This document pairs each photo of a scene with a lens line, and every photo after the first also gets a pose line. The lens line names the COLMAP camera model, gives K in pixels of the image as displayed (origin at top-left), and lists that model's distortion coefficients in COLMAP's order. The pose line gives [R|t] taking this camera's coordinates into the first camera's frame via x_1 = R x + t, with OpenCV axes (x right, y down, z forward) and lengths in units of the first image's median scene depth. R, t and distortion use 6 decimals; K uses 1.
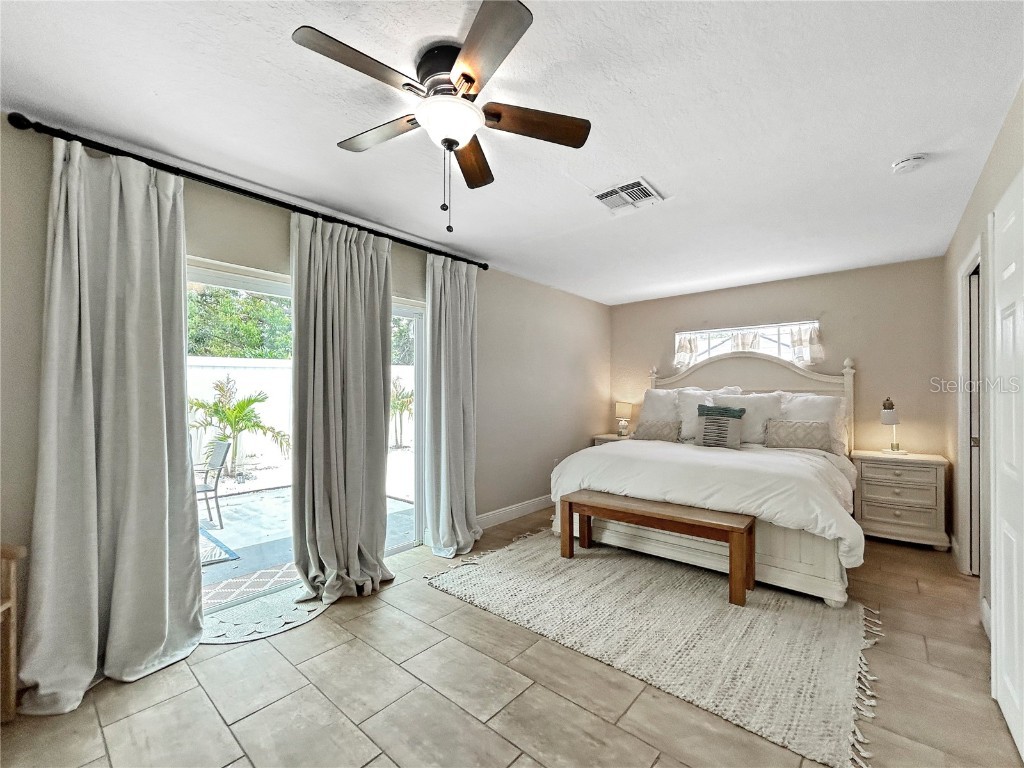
lens RADIAL K [[428.5, 0, 509.5], [0, 428.5, 390.9], [0, 0, 1]] dist [-0.001411, 0.000070]
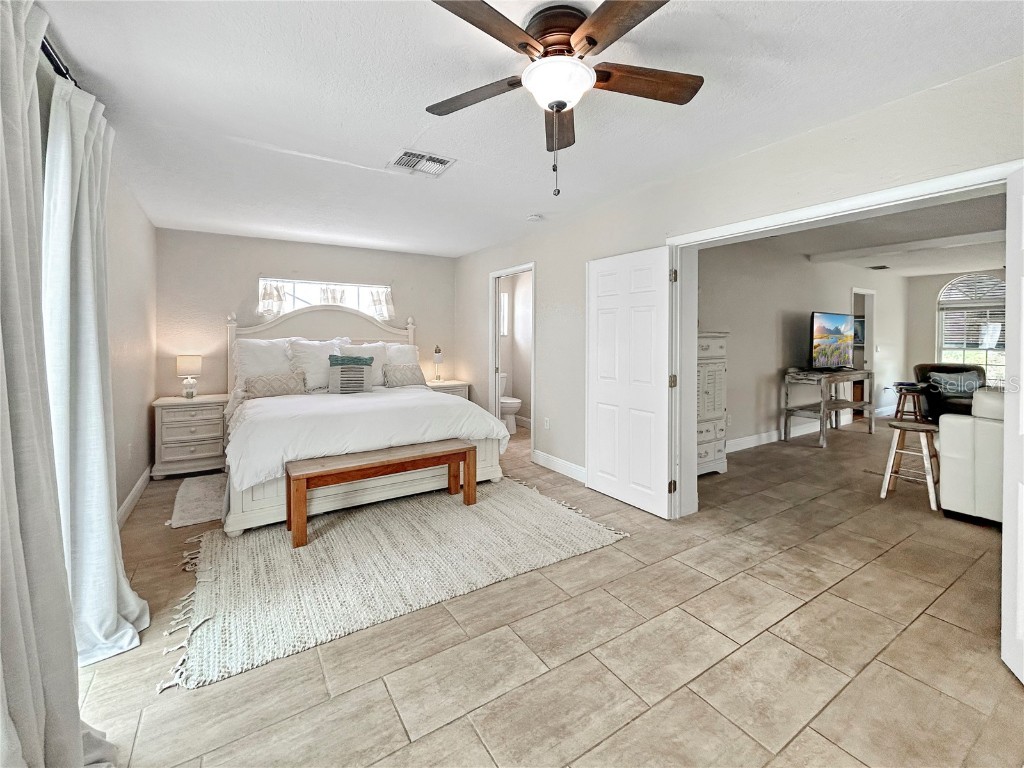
lens RADIAL K [[428.5, 0, 480.2], [0, 428.5, 341.2], [0, 0, 1]] dist [-0.001411, 0.000070]
pose [[0.325836, -0.011912, 0.945351, -0.472571], [-0.004565, 0.999889, 0.014173, -0.019804], [-0.945415, -0.008934, 0.325745, 0.355345]]
